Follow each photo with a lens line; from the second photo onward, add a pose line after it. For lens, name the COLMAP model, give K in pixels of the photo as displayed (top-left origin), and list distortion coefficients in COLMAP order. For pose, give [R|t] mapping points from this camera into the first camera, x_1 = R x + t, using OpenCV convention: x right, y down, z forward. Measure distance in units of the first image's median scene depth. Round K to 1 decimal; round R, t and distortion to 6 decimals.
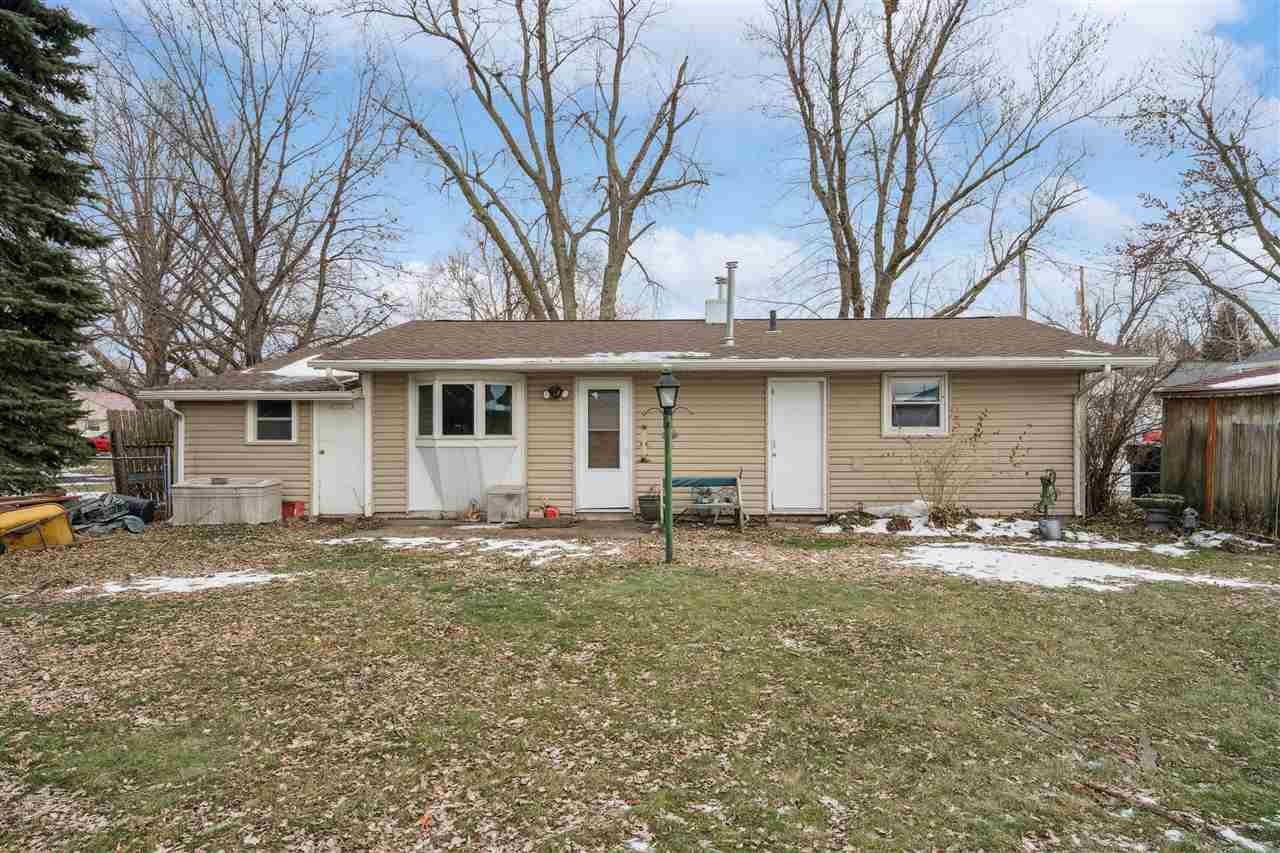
lens RADIAL K [[840.3, 0, 639.6], [0, 840.3, 420.4], [0, 0, 1]] dist [-0.004228, 0.000138]
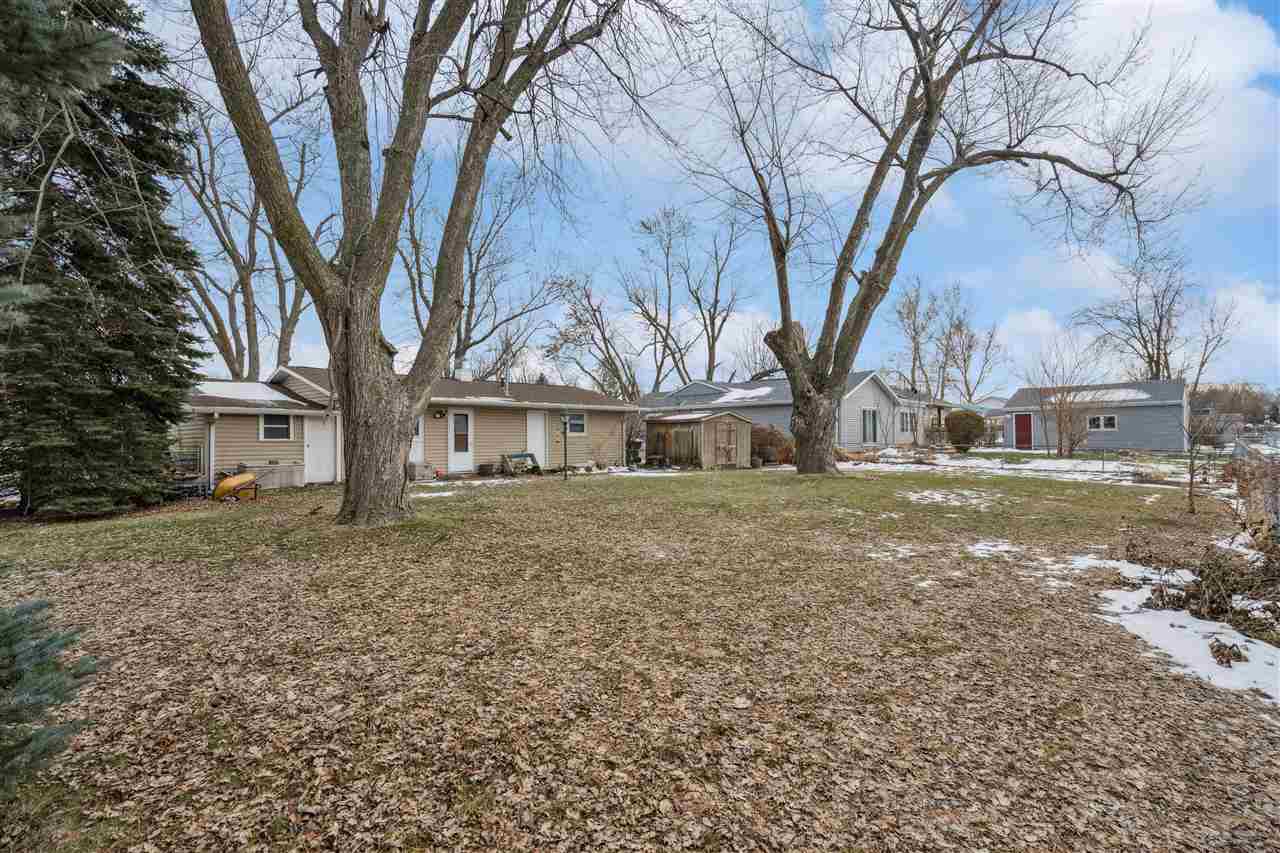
lens RADIAL K [[608.5, 0, 640.3], [0, 608.5, 432.1], [0, 0, 1]] dist [-0.008505, -0.000018]
pose [[0.667694, 0.005888, 0.744412, -0.865088], [0.000760, 0.999963, -0.008591, 0.021360], [-0.744435, 0.006302, 0.667665, -0.328943]]
